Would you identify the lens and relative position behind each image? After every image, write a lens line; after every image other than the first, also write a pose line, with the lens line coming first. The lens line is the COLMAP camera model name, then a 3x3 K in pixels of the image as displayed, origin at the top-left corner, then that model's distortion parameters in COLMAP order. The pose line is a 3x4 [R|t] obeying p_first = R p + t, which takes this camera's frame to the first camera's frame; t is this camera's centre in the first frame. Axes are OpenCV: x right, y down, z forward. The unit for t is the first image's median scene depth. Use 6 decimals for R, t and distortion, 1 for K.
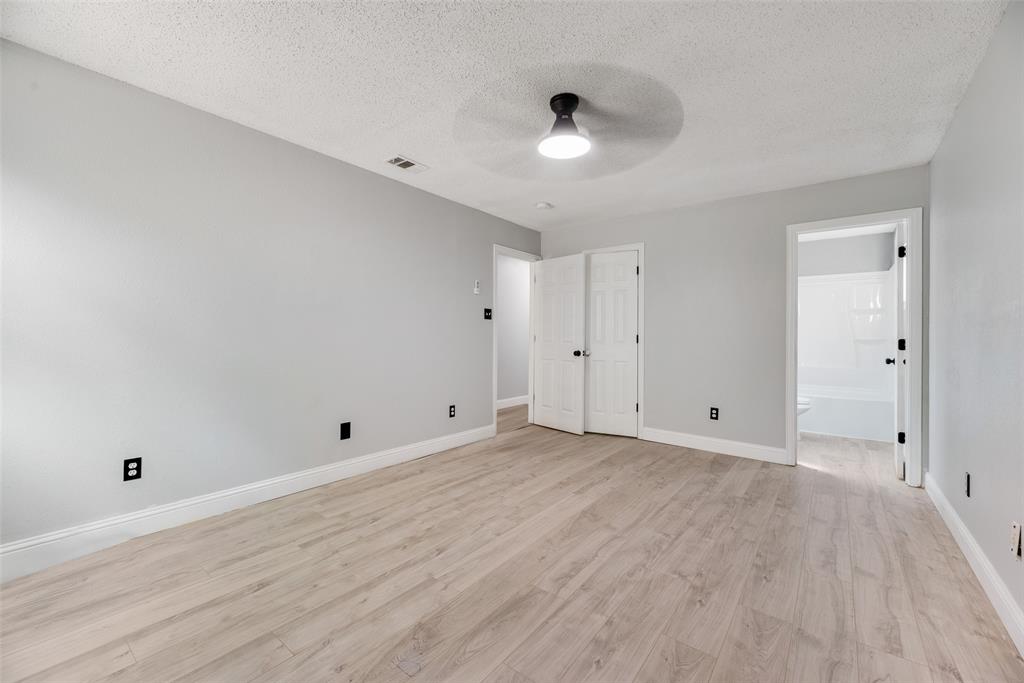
lens RADIAL K [[414.2, 0, 508.8], [0, 414.2, 338.6], [0, 0, 1]] dist [0.001263, -0.000661]
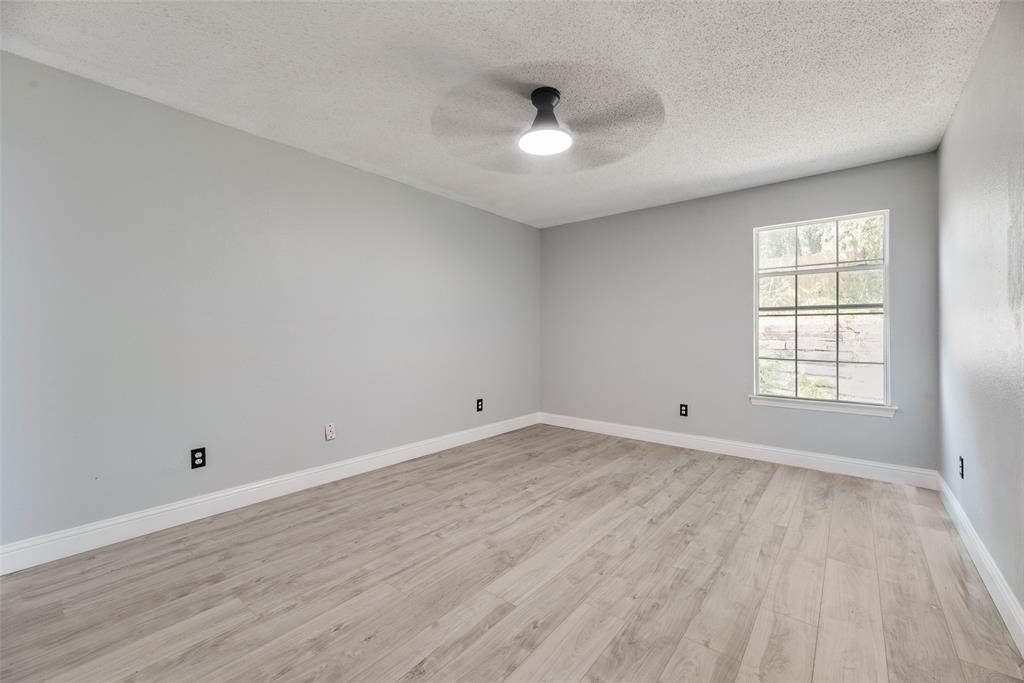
lens RADIAL K [[414.2, 0, 512.4], [0, 414.2, 335.9], [0, 0, 1]] dist [0.001263, -0.000661]
pose [[-0.999874, -0.010441, 0.011959, 0.199791], [-0.010370, 0.999928, 0.005965, -0.006829], [-0.012020, 0.005840, -0.999911, 2.003680]]
